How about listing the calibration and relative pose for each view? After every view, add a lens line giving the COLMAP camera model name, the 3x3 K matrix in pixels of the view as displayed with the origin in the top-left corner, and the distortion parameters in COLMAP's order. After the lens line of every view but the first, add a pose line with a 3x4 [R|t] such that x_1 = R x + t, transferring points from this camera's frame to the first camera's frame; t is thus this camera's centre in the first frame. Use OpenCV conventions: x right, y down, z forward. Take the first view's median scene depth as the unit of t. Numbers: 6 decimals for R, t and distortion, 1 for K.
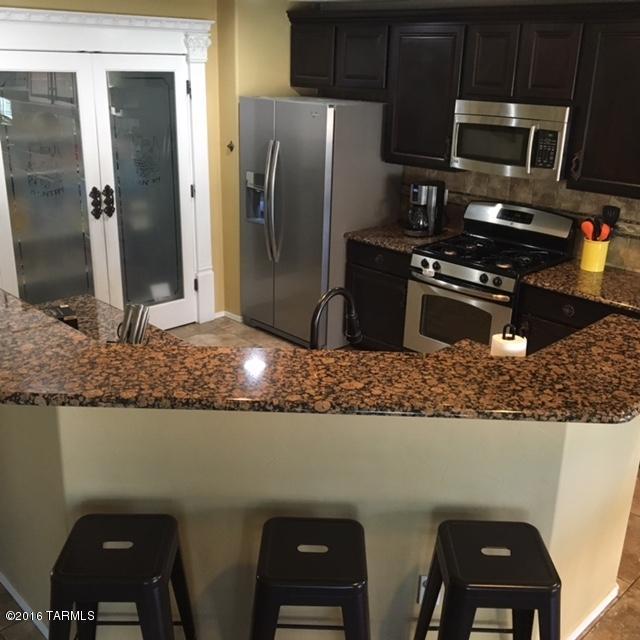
lens RADIAL K [[719.1, 0, 321.4], [0, 719.1, 323.2], [0, 0, 1]] dist [0.126590, -0.229837]
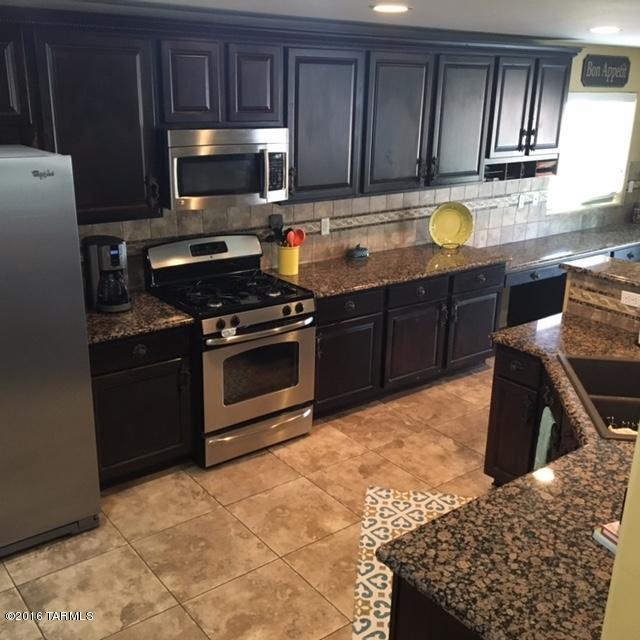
lens RADIAL K [[719.1, 0, 321.4], [0, 719.1, 323.2], [0, 0, 1]] dist [0.126590, -0.229837]
pose [[0.111266, -0.341072, 0.933429, -0.641607], [0.325007, 0.900101, 0.290152, -0.297482], [-0.939143, 0.271087, 0.211002, 0.734977]]
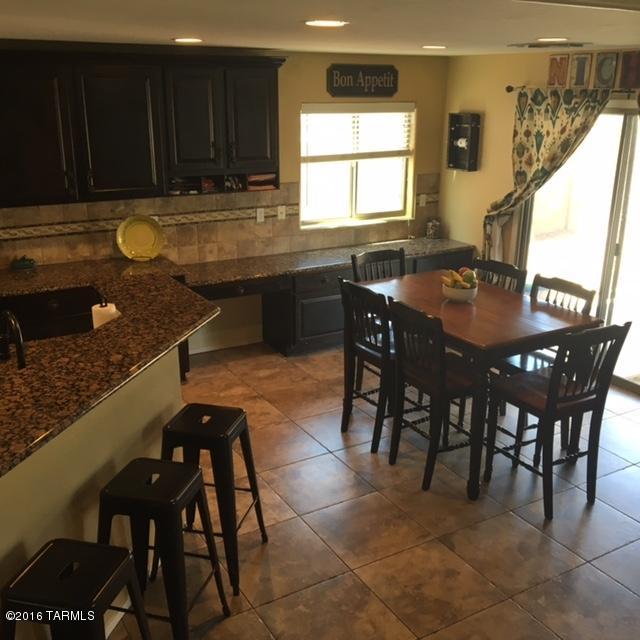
lens RADIAL K [[719.1, 0, 321.4], [0, 719.1, 323.2], [0, 0, 1]] dist [0.126590, -0.229837]
pose [[0.241318, -0.326351, 0.913926, -0.497044], [0.336373, 0.911505, 0.236669, -0.074479], [-0.910285, 0.250308, 0.329738, 0.100662]]
